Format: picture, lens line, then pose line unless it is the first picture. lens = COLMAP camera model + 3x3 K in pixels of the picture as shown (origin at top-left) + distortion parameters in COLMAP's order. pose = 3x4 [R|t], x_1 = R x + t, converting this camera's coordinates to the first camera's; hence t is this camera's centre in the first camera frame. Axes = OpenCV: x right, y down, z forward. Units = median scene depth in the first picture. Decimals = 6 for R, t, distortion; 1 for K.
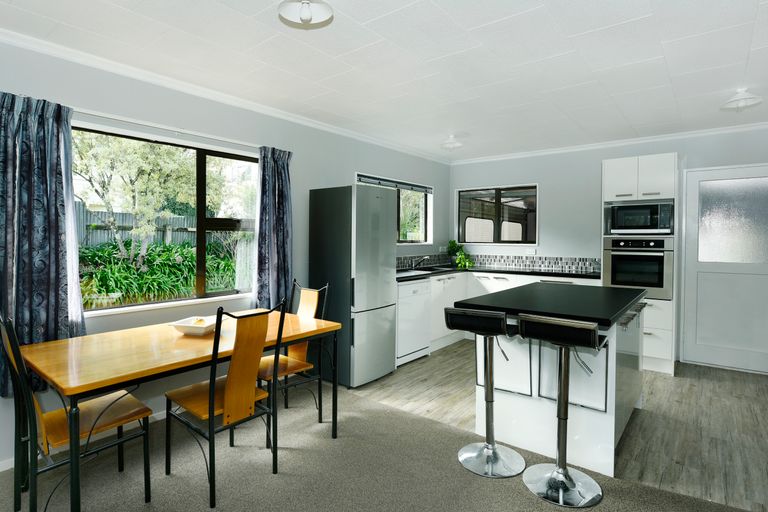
lens RADIAL K [[416.6, 0, 347.2], [0, 416.6, 240.1], [0, 0, 1]] dist [0.007192, -0.004561]
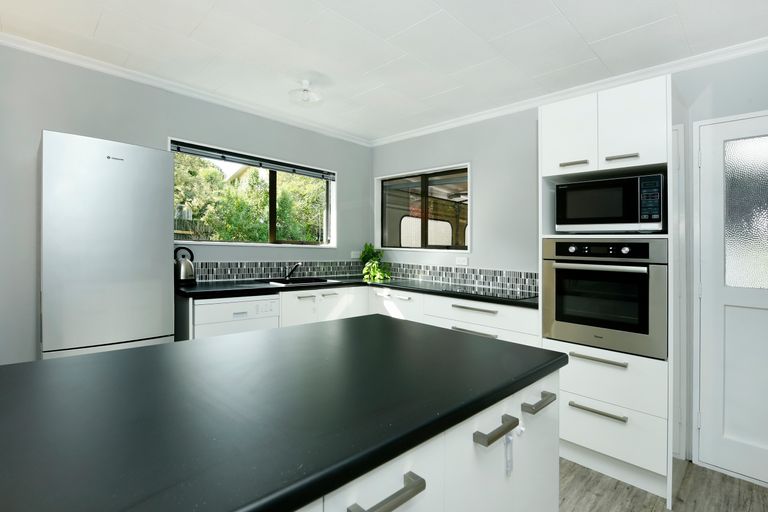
lens RADIAL K [[351.3, 0, 359.8], [0, 351.3, 240.3], [0, 0, 1]] dist [-0.003114, -0.001526]
pose [[0.988433, 0.024278, -0.149704, 0.444238], [-0.029262, 0.999086, -0.031174, 0.019954], [0.148810, 0.035194, 0.988239, 0.484780]]
